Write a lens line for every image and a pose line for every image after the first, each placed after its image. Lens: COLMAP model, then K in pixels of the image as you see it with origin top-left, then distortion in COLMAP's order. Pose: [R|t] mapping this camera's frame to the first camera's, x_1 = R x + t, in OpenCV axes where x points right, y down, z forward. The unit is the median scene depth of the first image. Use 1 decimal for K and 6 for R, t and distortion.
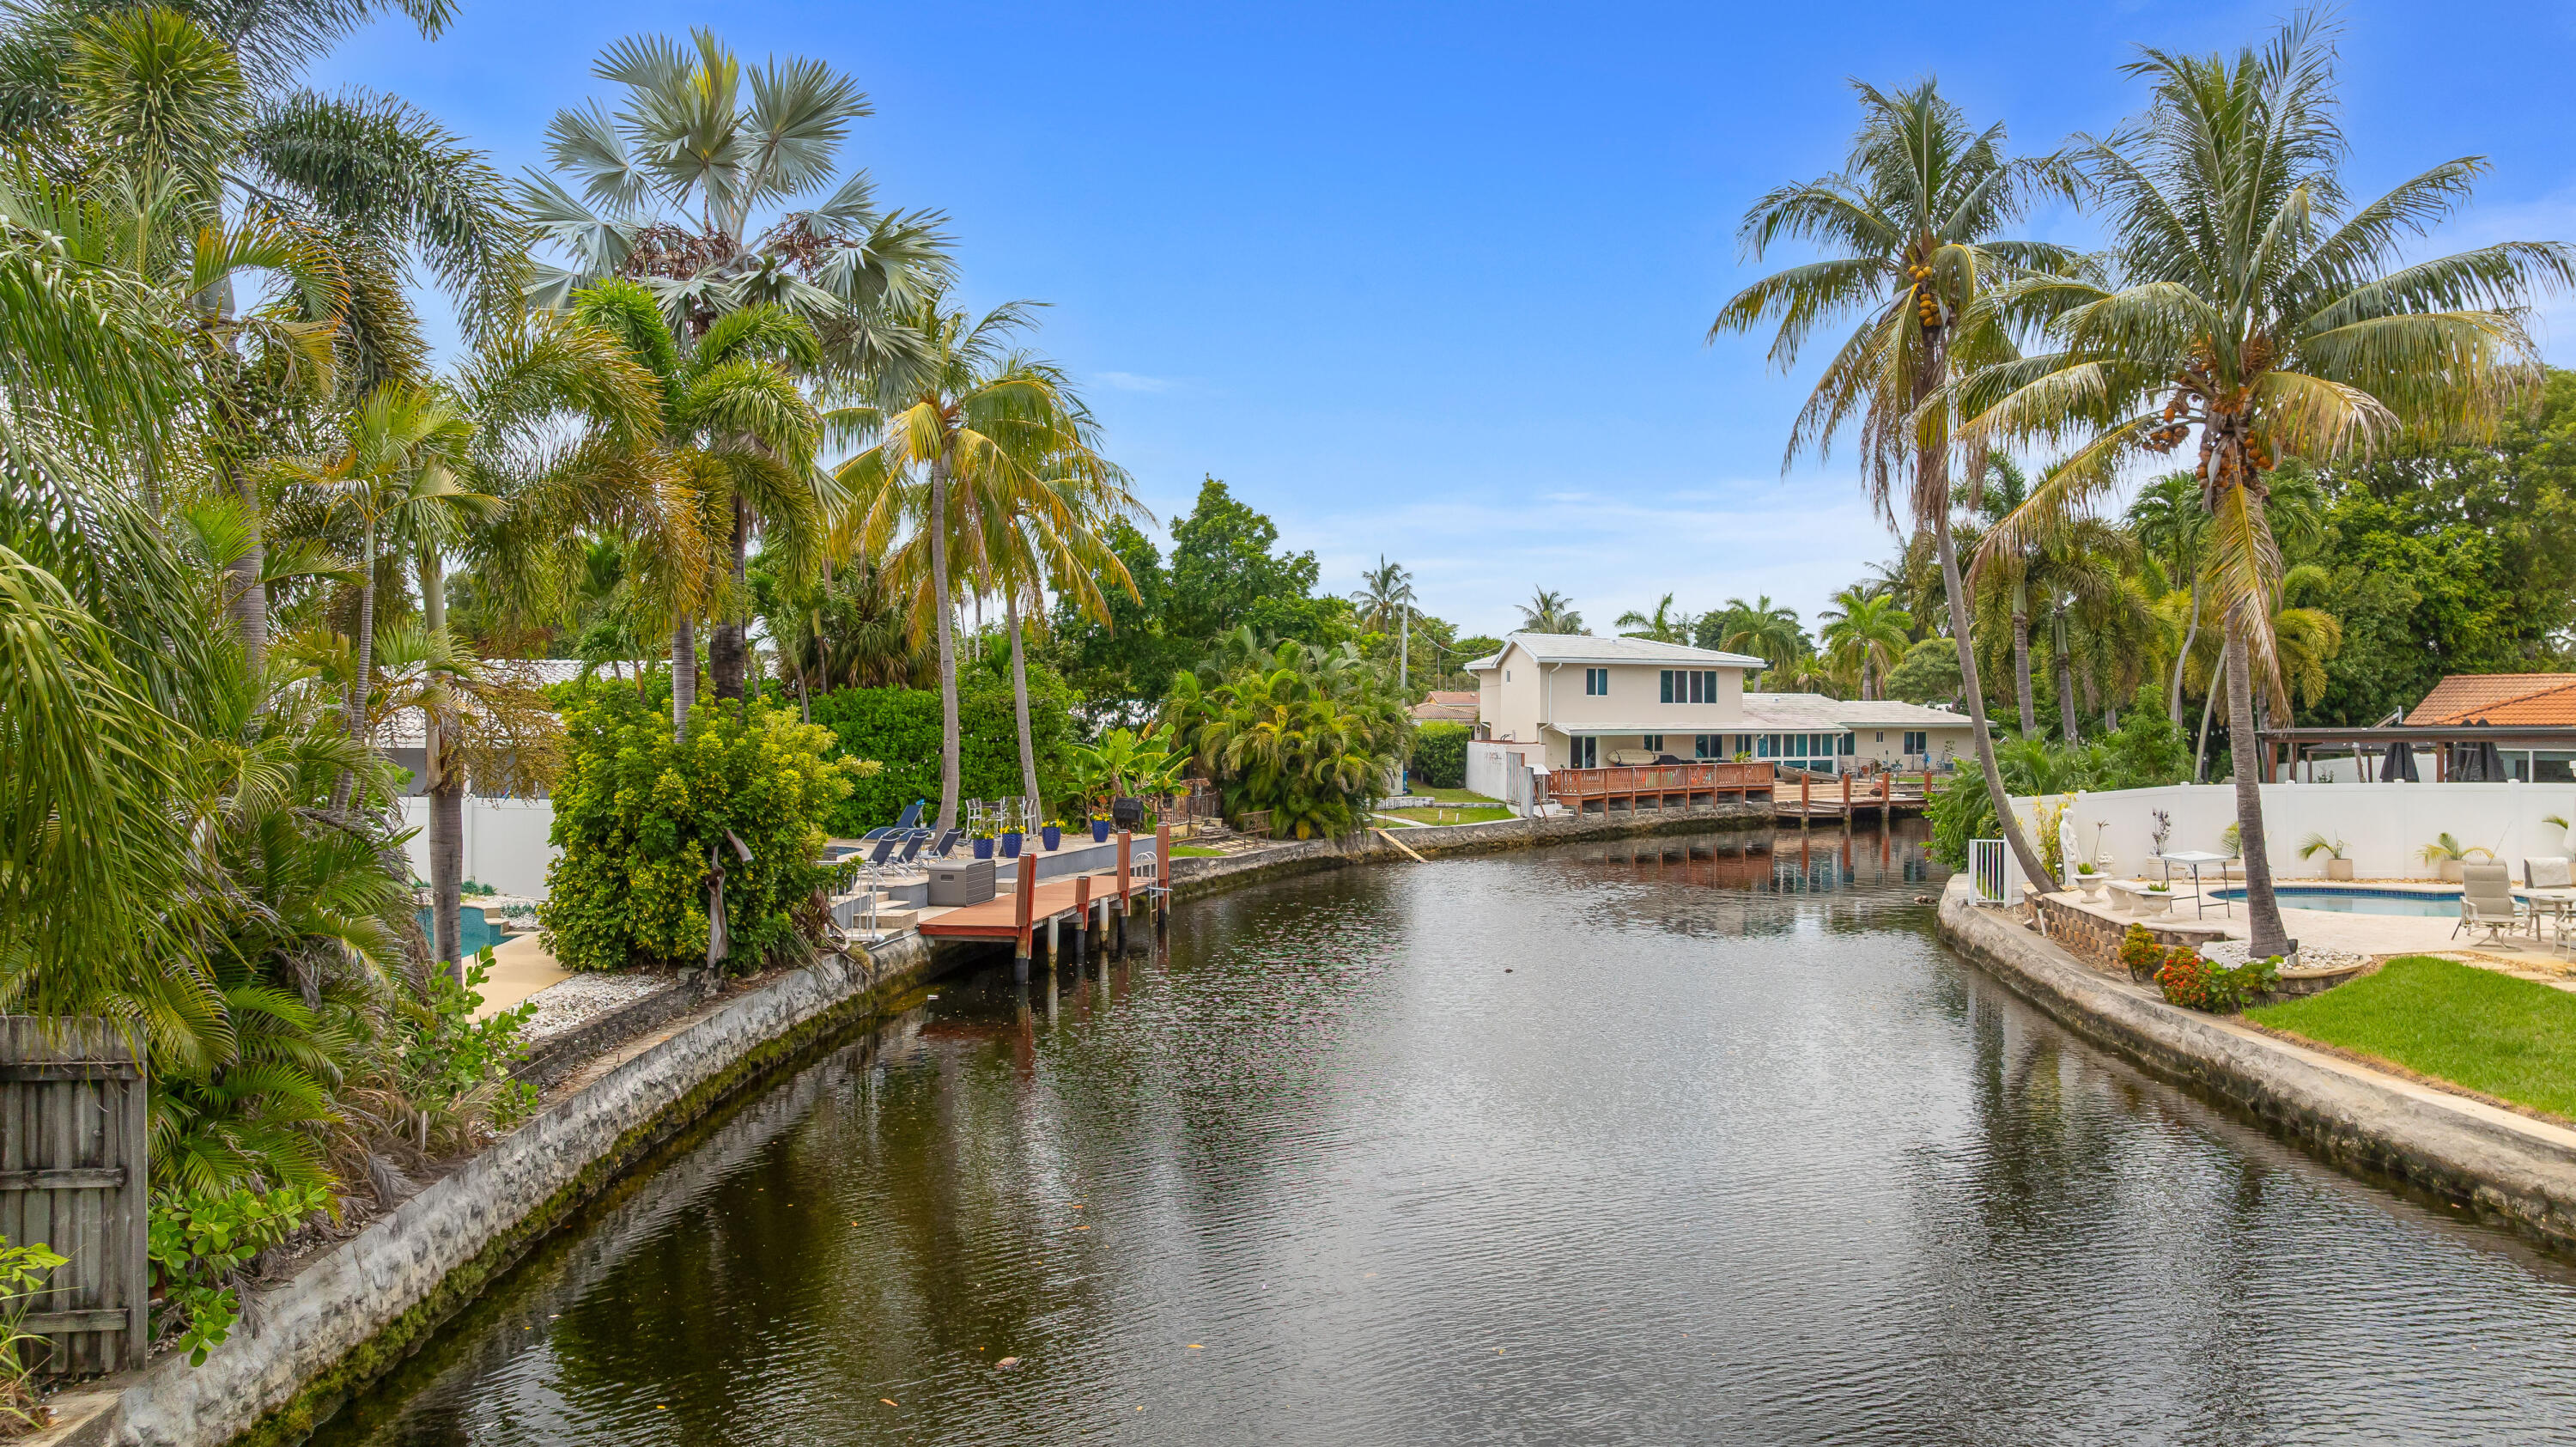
lens RADIAL K [[1808.4, 0, 1285.2], [0, 1808.4, 737.7], [0, 0, 1]] dist [-0.025720, 0.032704]
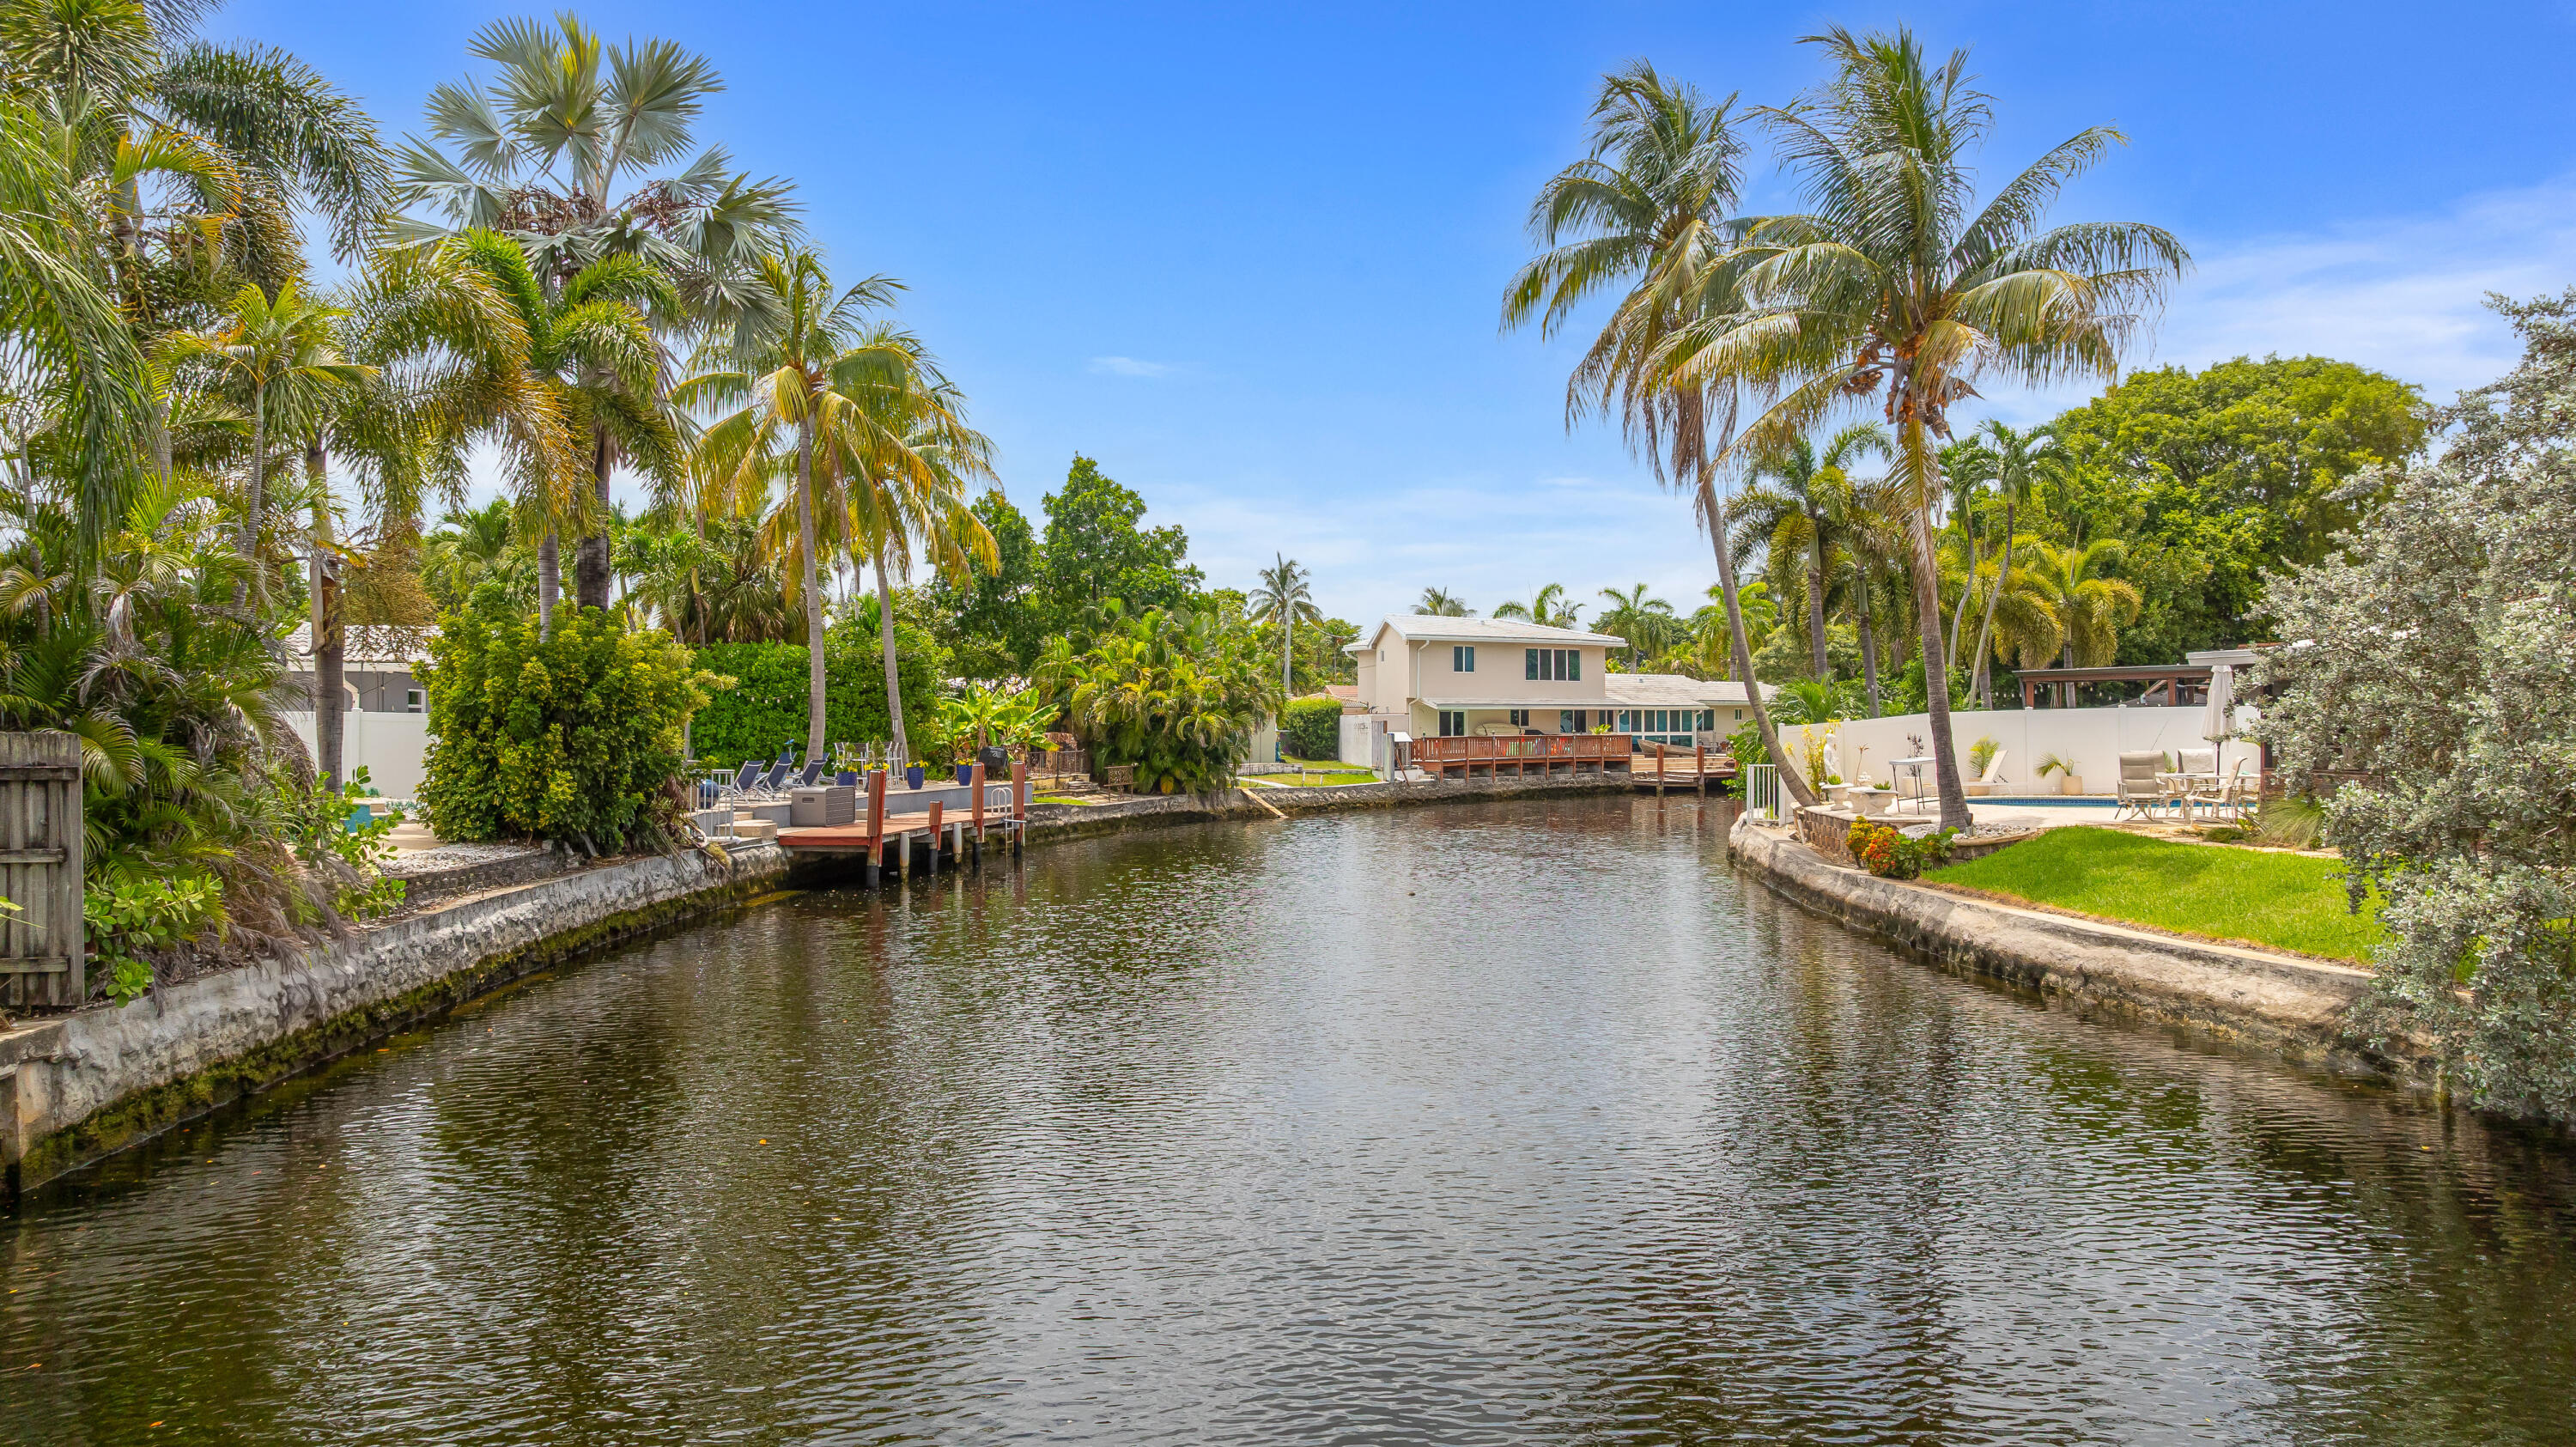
lens RADIAL K [[1808.4, 0, 1284.5], [0, 1808.4, 739.2], [0, 0, 1]] dist [-0.025720, 0.032704]
pose [[0.998980, -0.005011, 0.044878, 0.050463], [0.005270, 0.999970, -0.005654, 0.048915], [-0.044848, 0.005885, 0.998976, -0.096476]]
